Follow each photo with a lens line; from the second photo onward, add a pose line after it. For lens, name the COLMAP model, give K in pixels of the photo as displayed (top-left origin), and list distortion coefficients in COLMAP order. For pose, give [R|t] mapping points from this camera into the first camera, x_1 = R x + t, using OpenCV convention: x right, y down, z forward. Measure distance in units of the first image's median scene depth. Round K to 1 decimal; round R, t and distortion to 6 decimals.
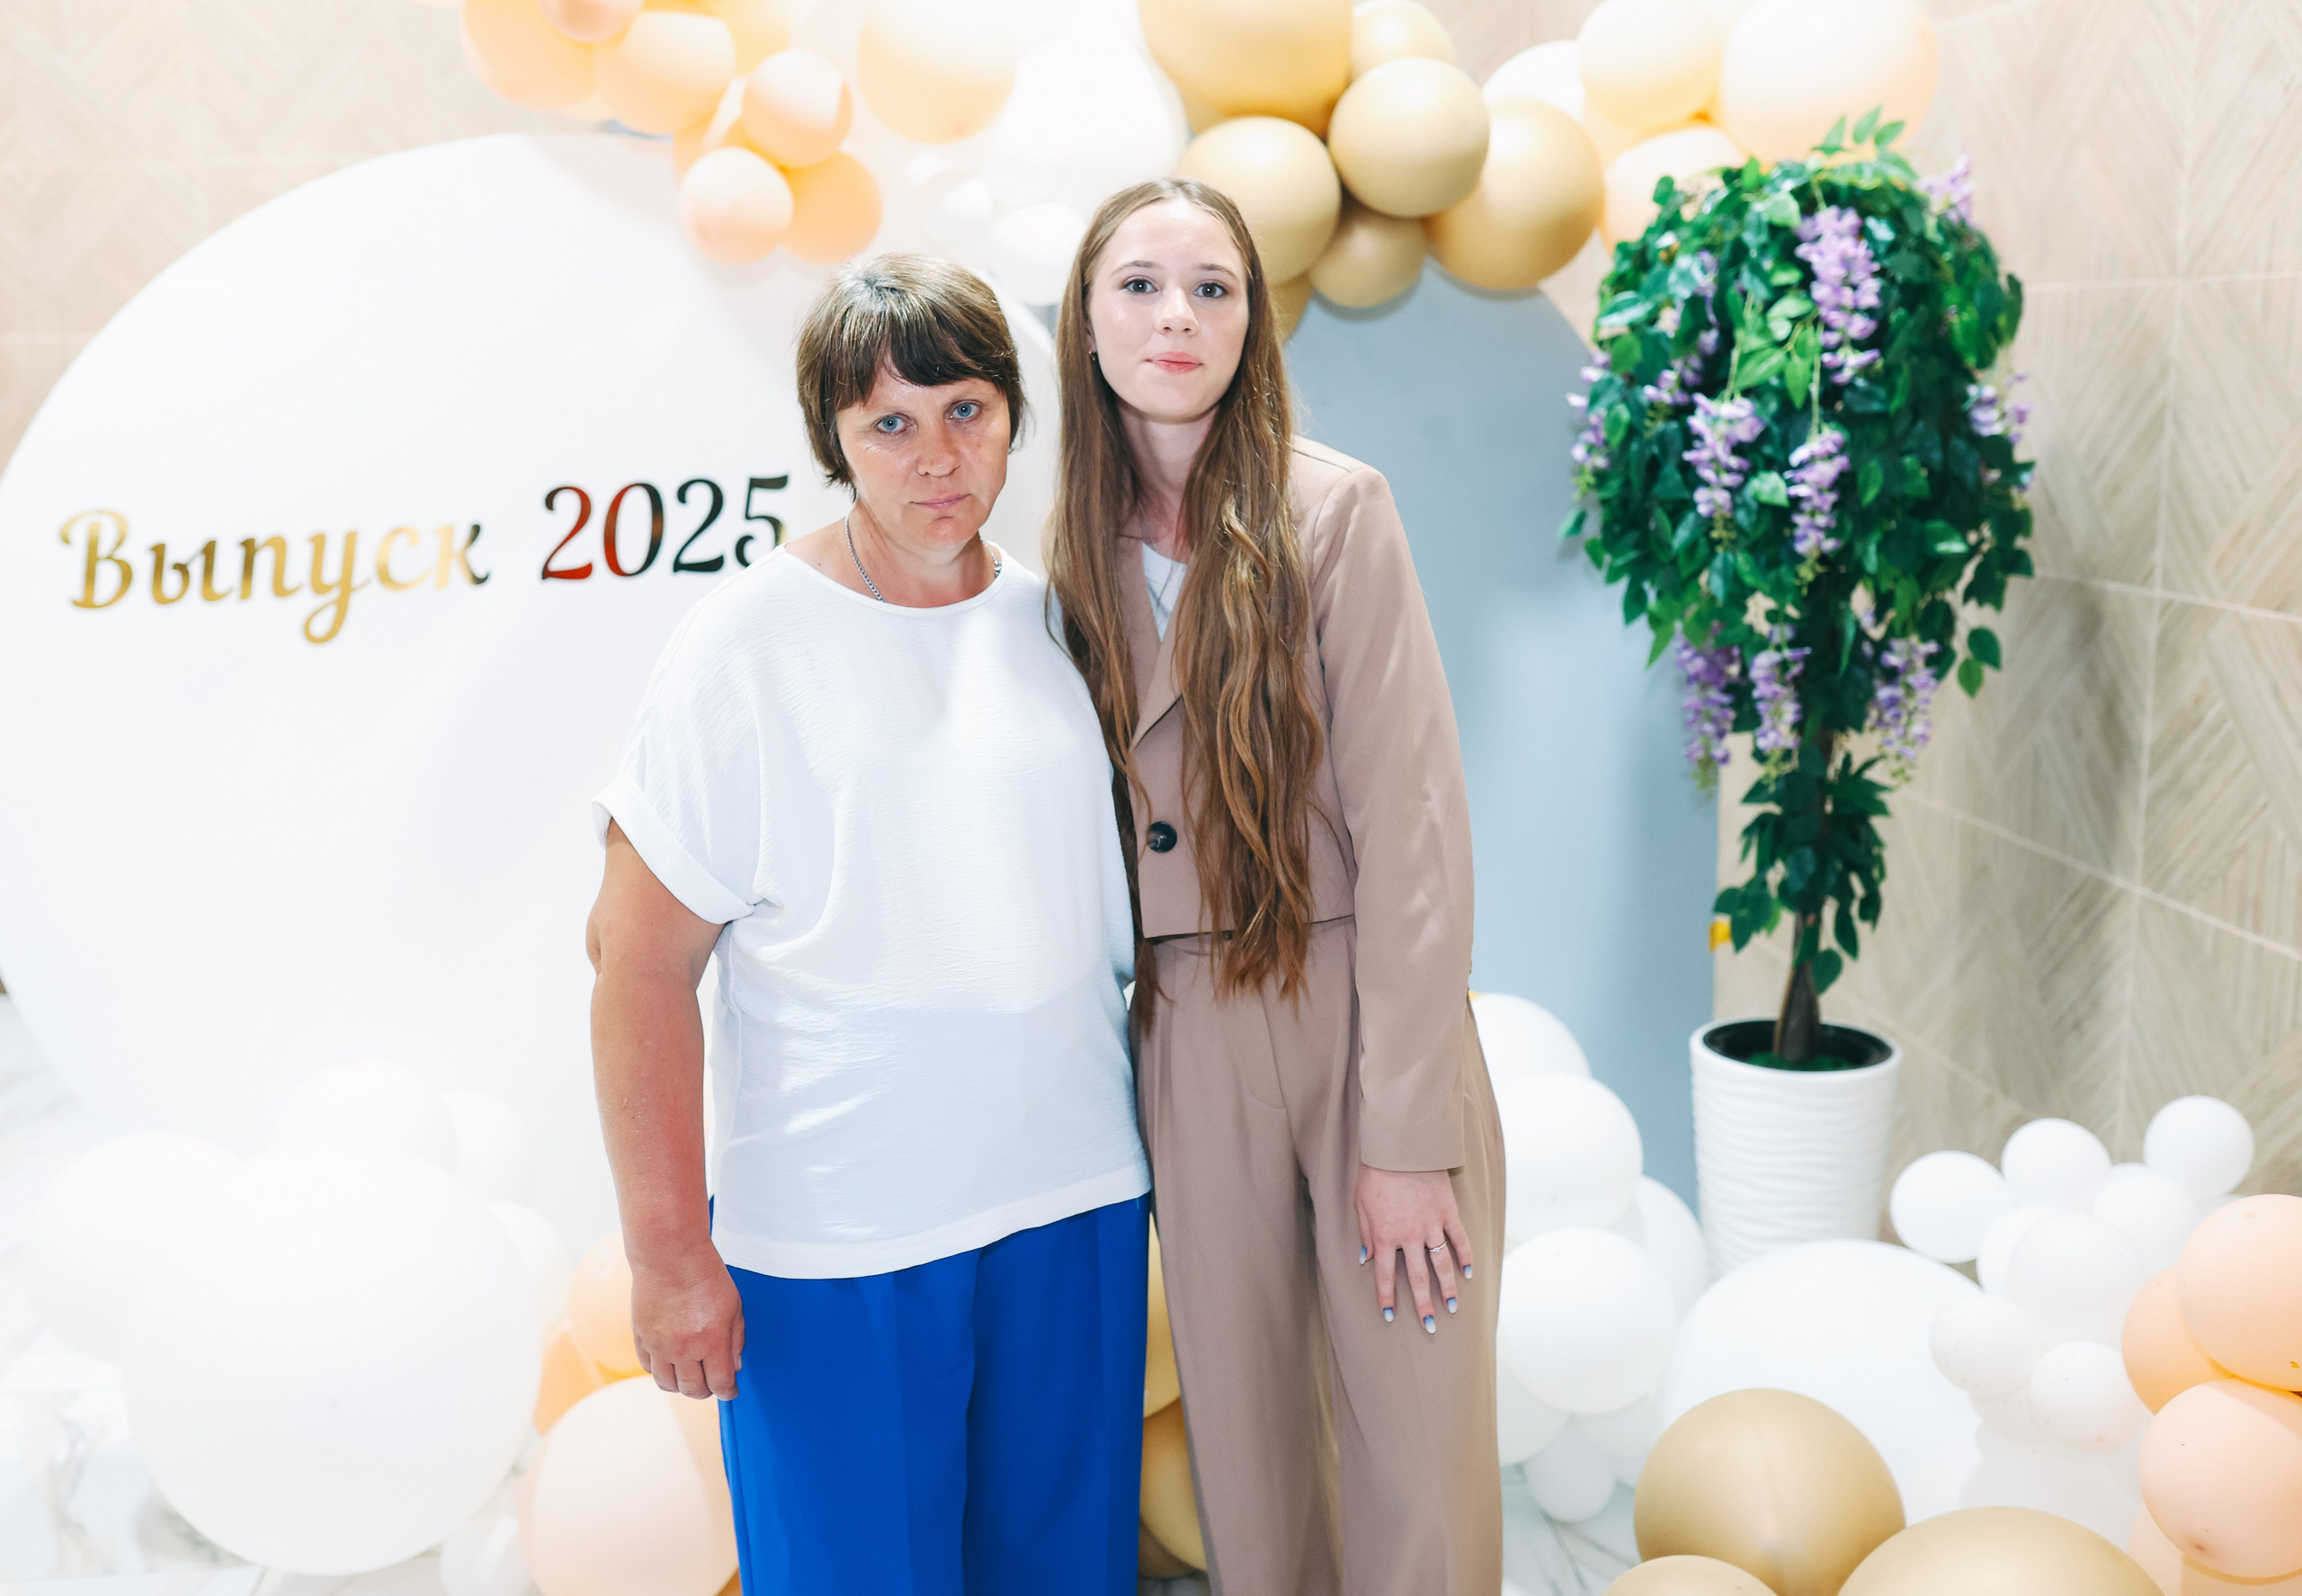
lens RADIAL K [[2354.7, 0, 1090.2], [0, 2354.7, 787.6], [0, 0, 1]] dist [-0.016041, 0.015489]
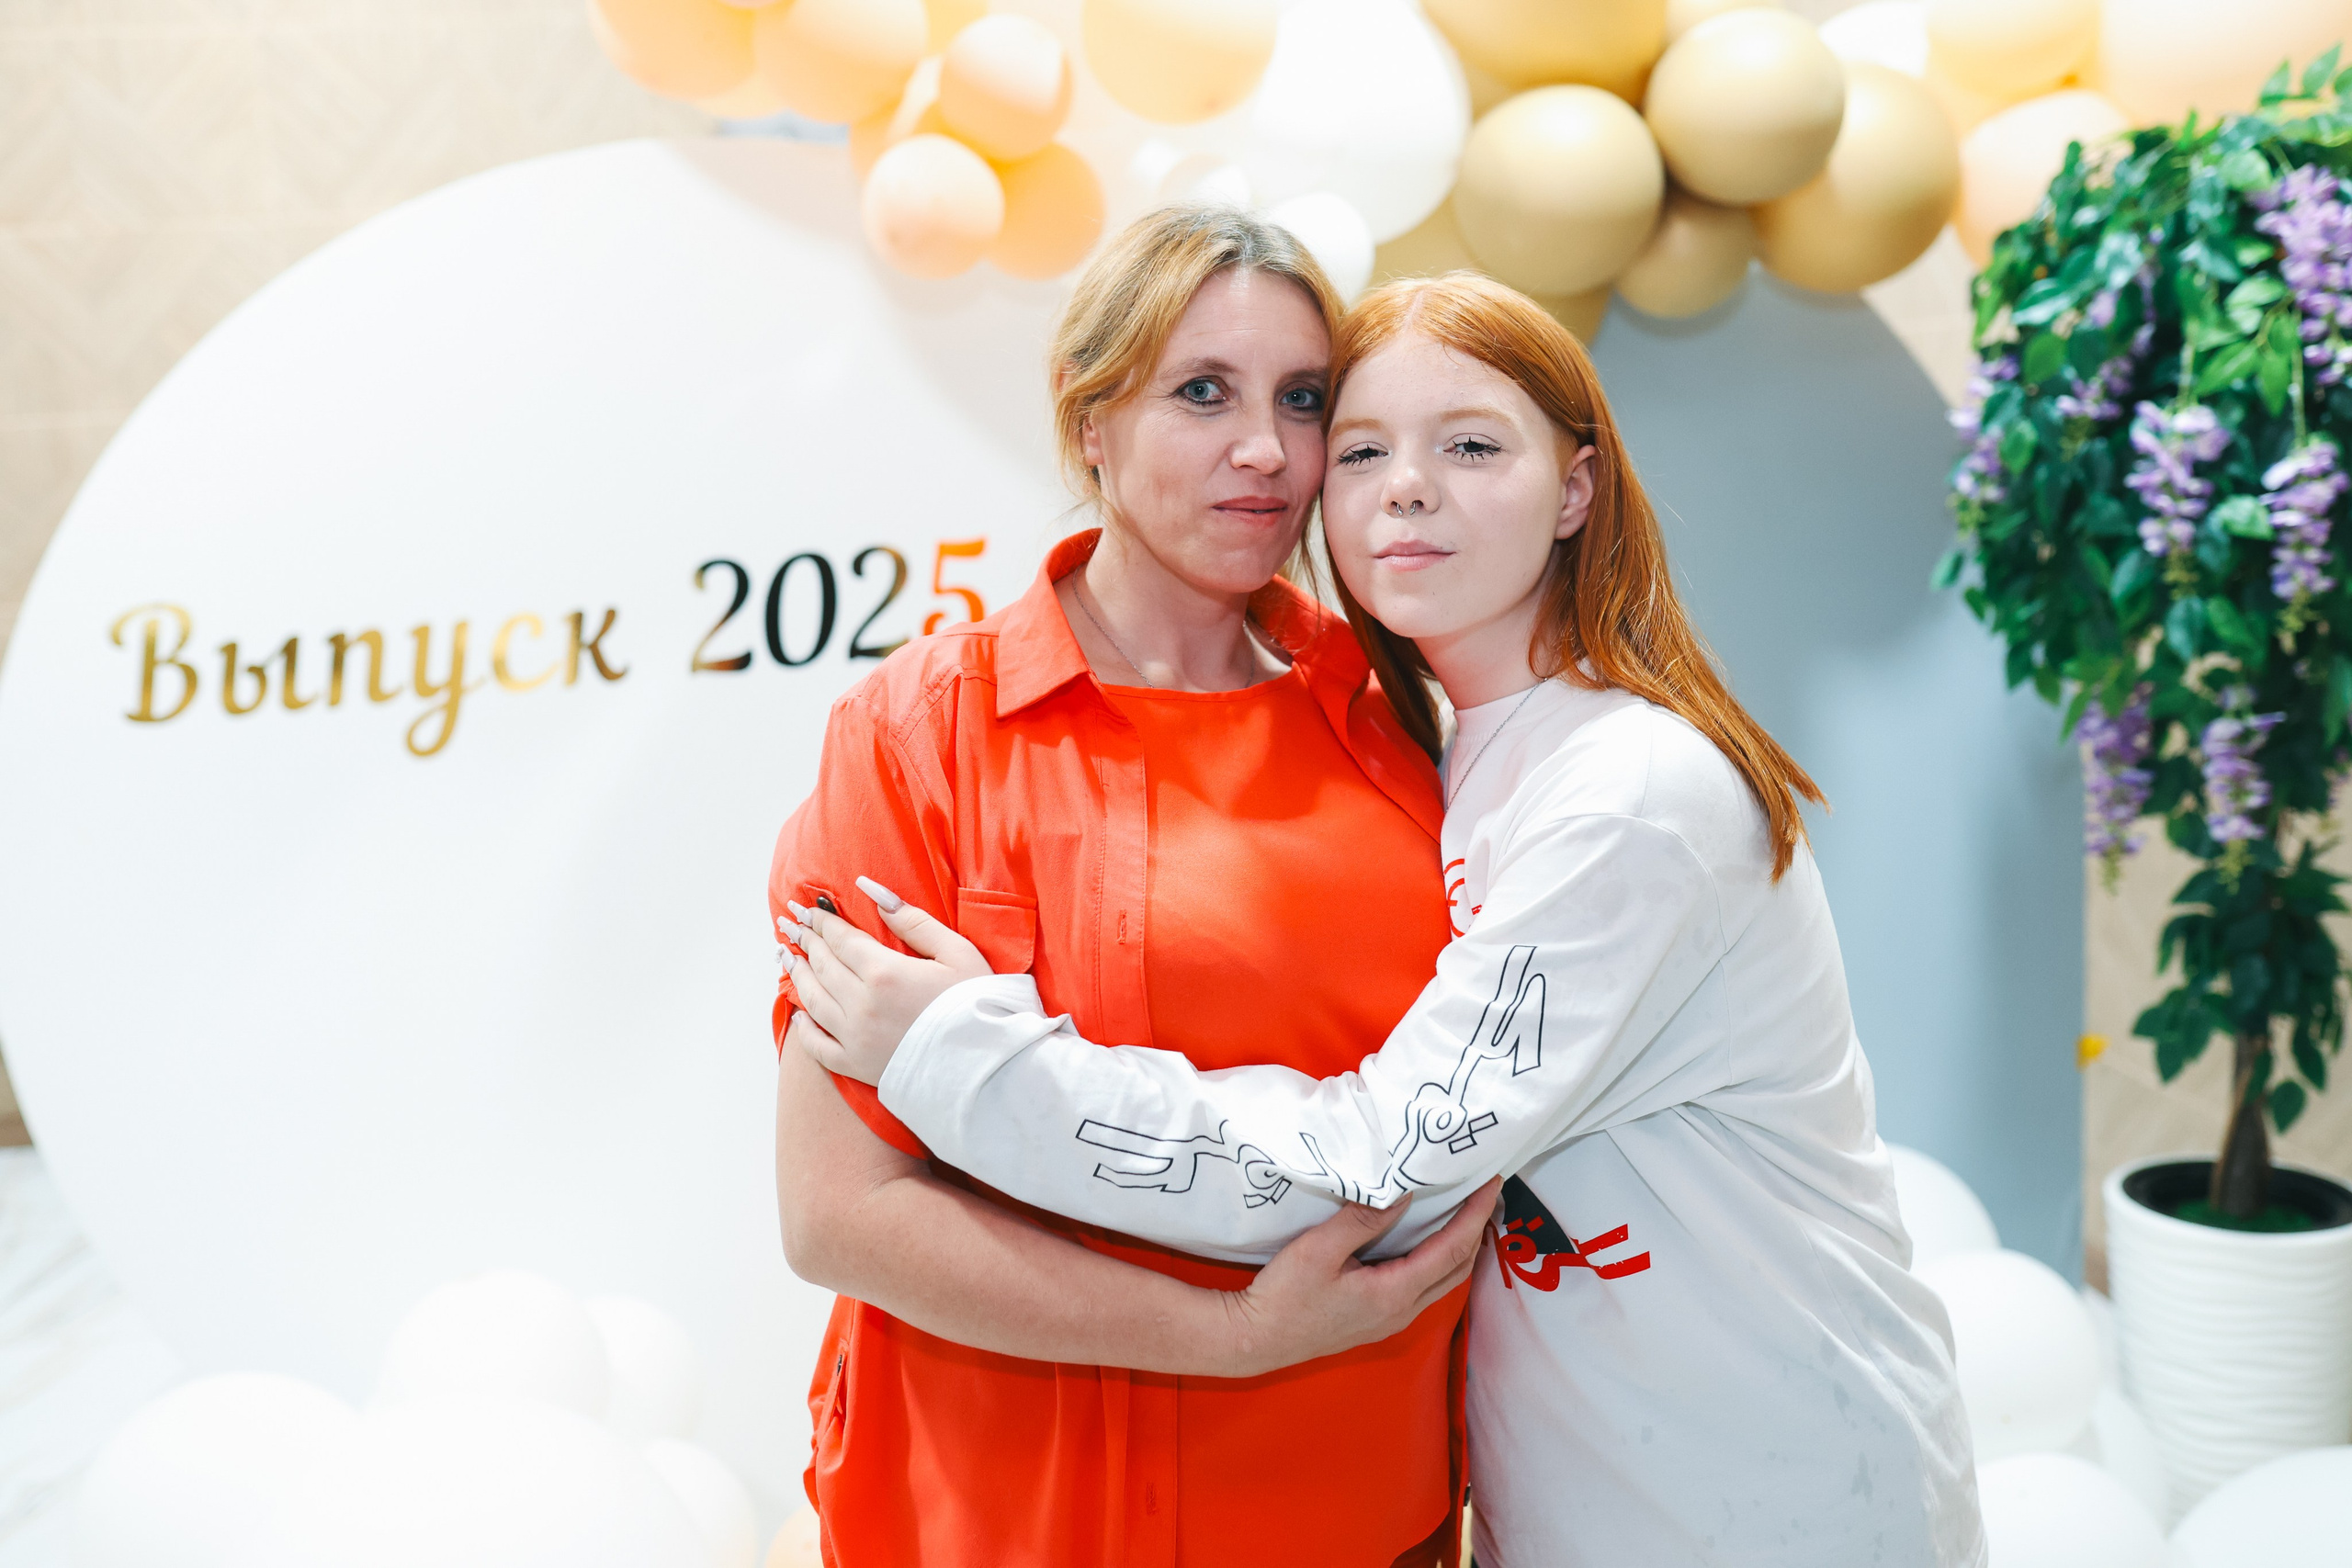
lens RADIAL K [[2290.6, 0, 1156.4], [0, 2290.6, 772.5], [0, 0, 1]] dist [-0.014732, 0.019387]
pose [[0.999587, -0.028602, 0.002755, -0.081707], [0.028680, 0.998998, -0.034370, -0.023308], [-0.001769, 0.034435, 0.999405, 0.217586]]
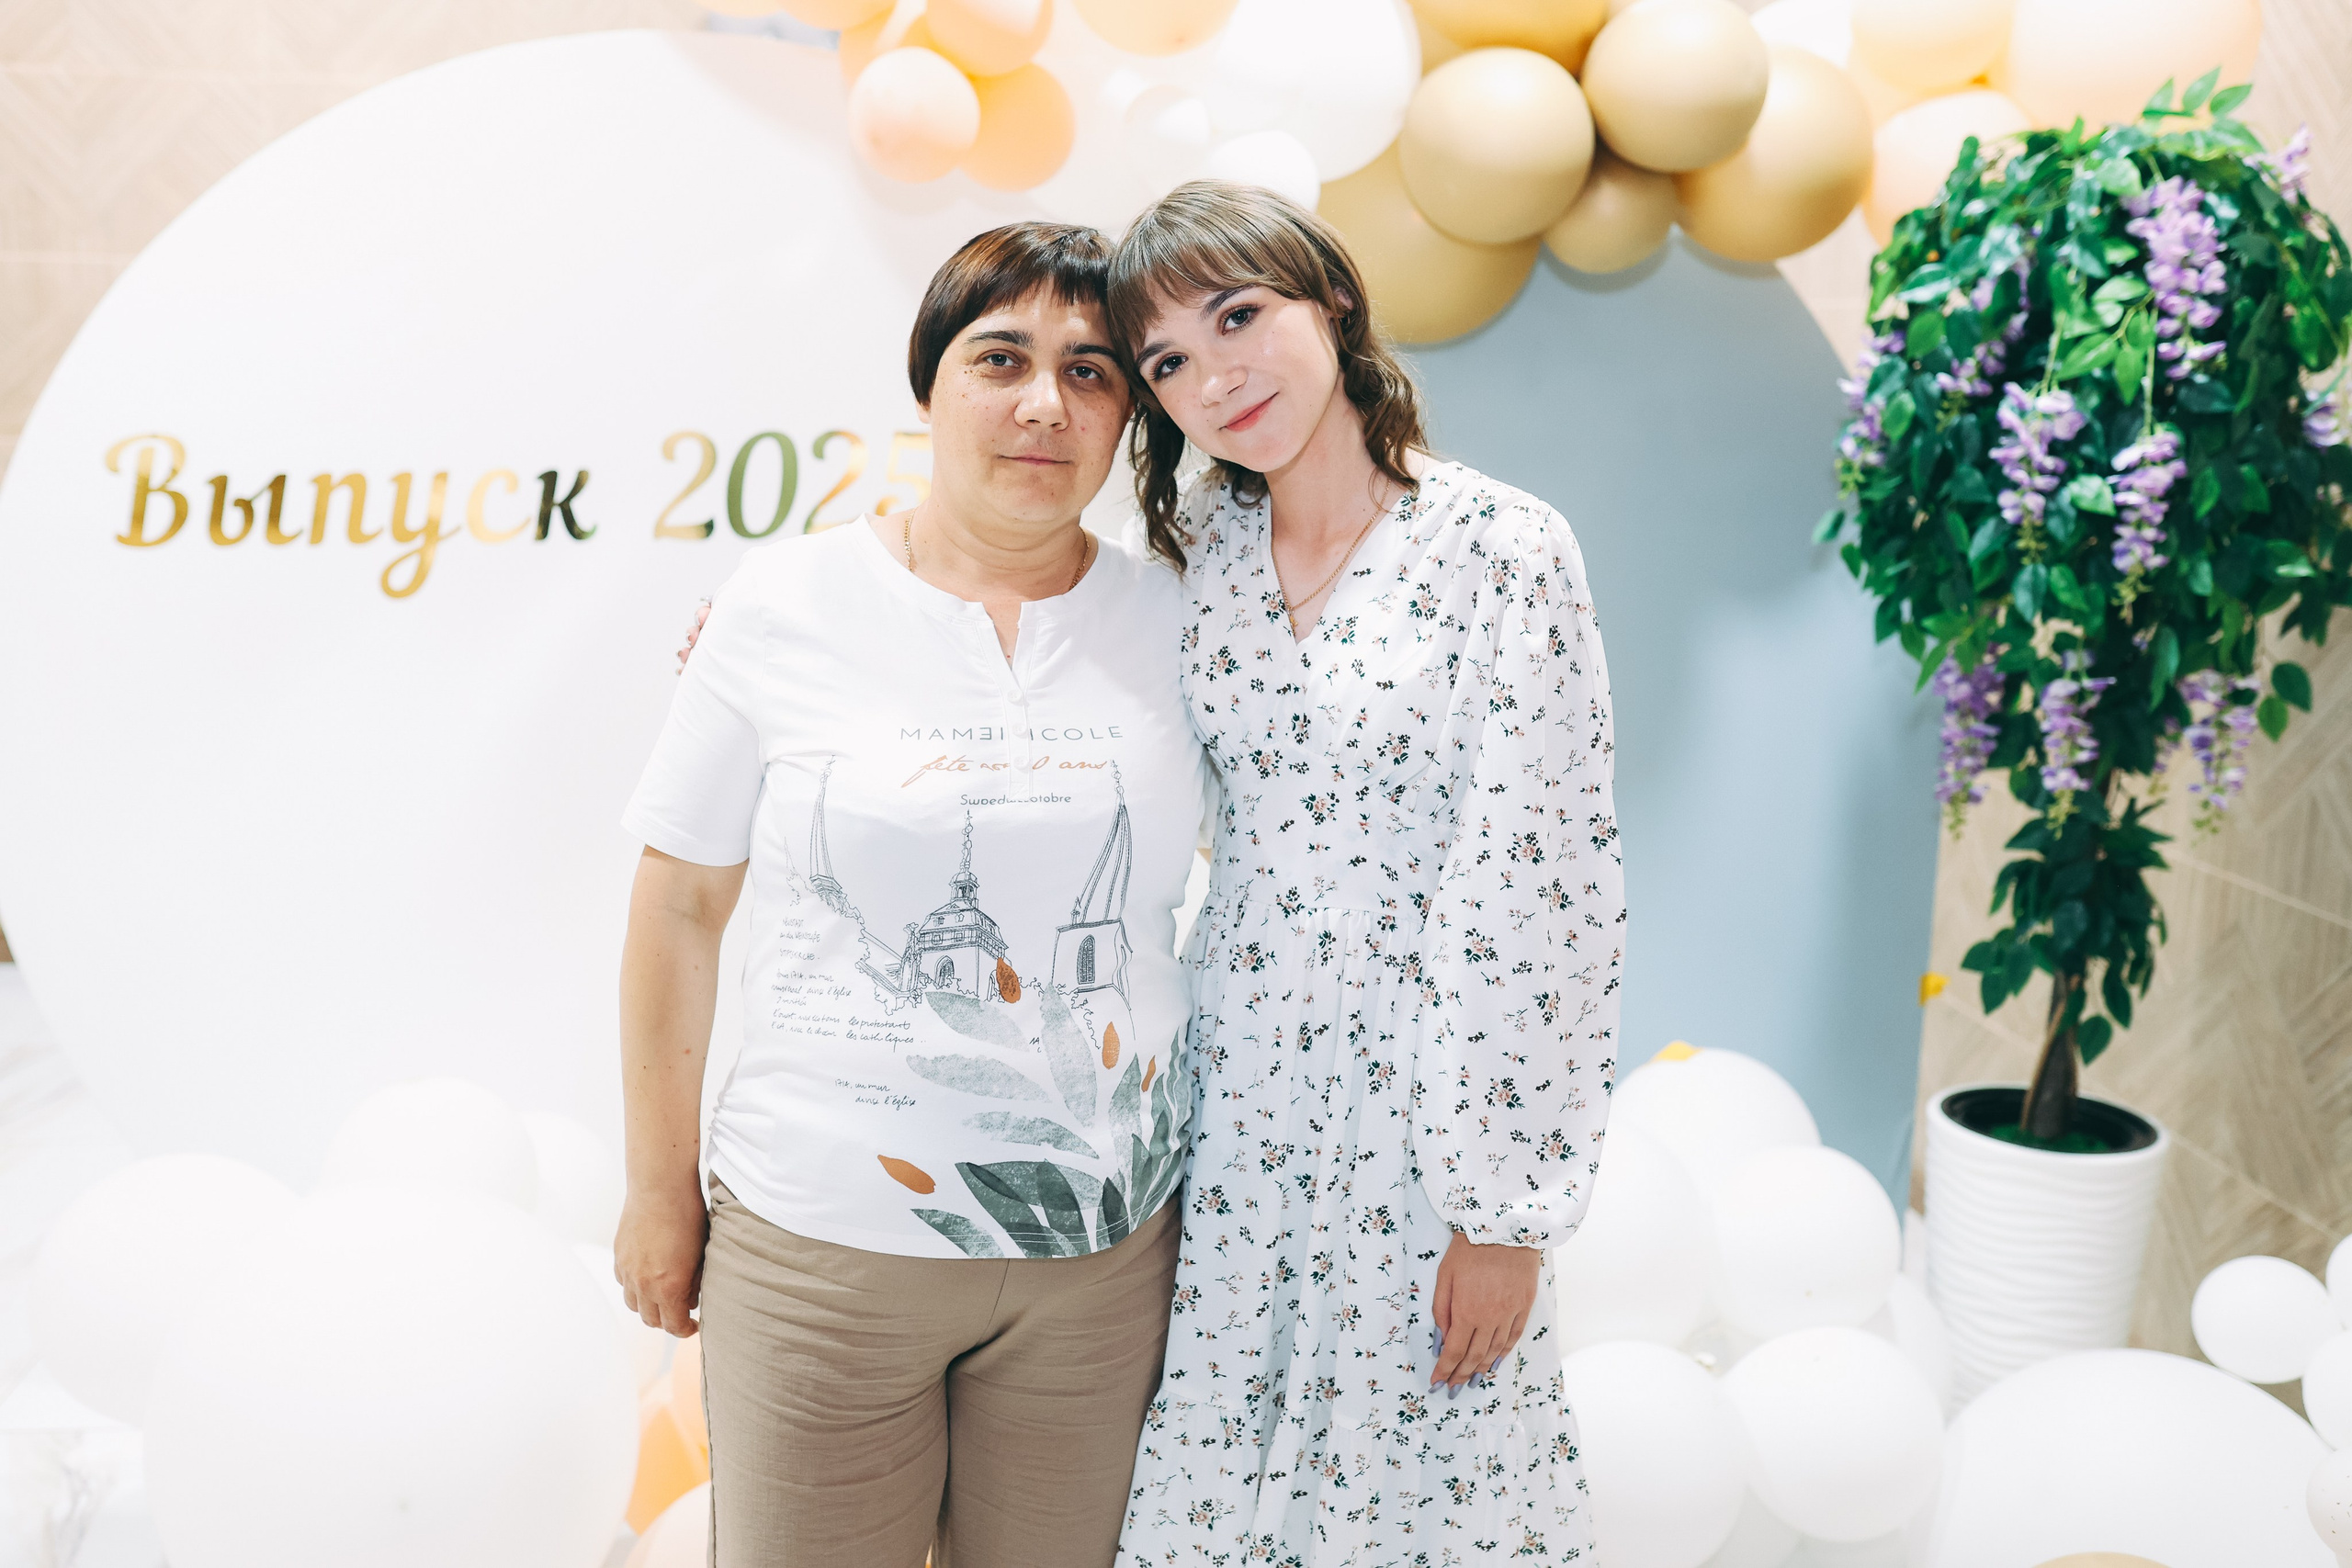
lens RADIAL K [[2290.6, 0, 1156.4], [0, 2290.6, 772.5], [0, 0, 1]] dist [-0.014732, 0.019387]
pose [[0.998594, 0.042789, 0.031277, -0.077721], [-0.042688, 0.999081, -0.003889, -0.005142], [-0.031414, 0.002548, 0.999503, 0.152847]]
